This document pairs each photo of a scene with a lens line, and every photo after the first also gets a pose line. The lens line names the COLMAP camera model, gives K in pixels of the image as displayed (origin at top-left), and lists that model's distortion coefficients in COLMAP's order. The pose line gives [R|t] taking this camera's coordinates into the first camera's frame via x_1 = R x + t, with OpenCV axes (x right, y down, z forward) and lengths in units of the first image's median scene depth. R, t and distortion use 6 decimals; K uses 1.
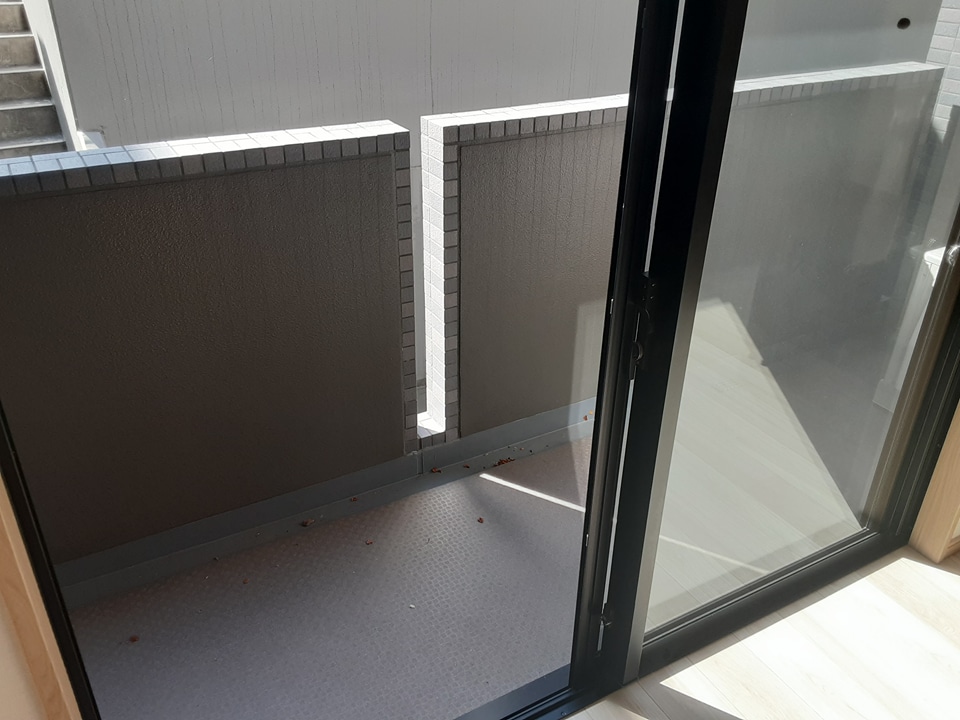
lens RADIAL K [[805.3, 0, 479.3], [0, 805.3, 362.2], [0, 0, 1]] dist [0.058063, -0.040041]
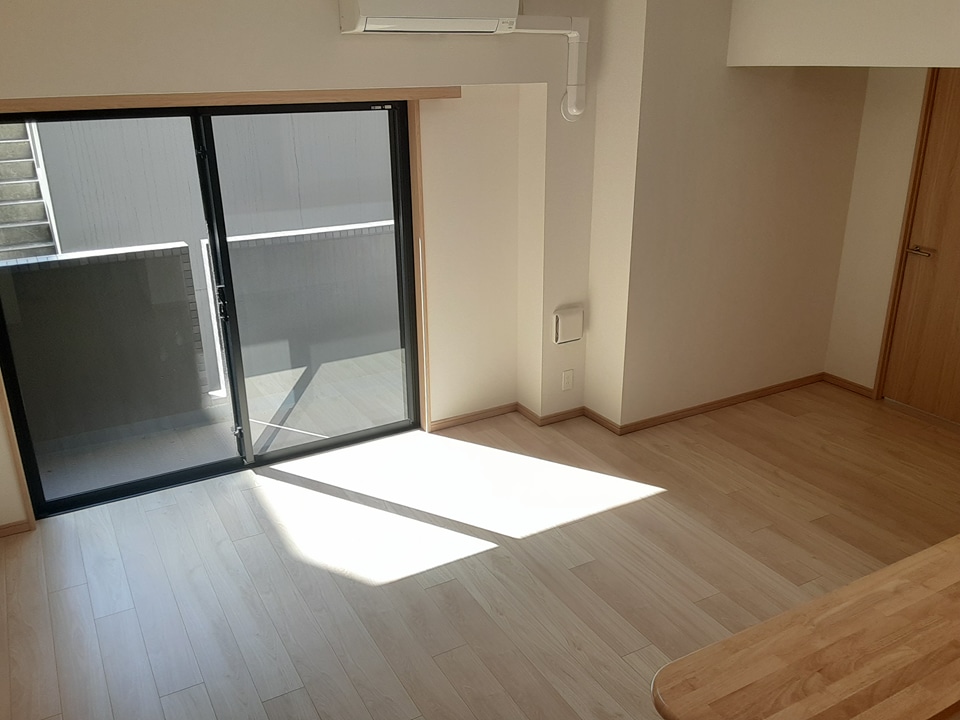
lens RADIAL K [[805.3, 0, 482.7], [0, 805.3, 362.1], [0, 0, 1]] dist [0.058063, -0.040041]
pose [[0.999506, -0.028681, -0.012836, 0.269979], [0.026343, 0.987520, -0.155277, 0.145801], [0.017129, 0.154862, 0.987788, -0.418079]]
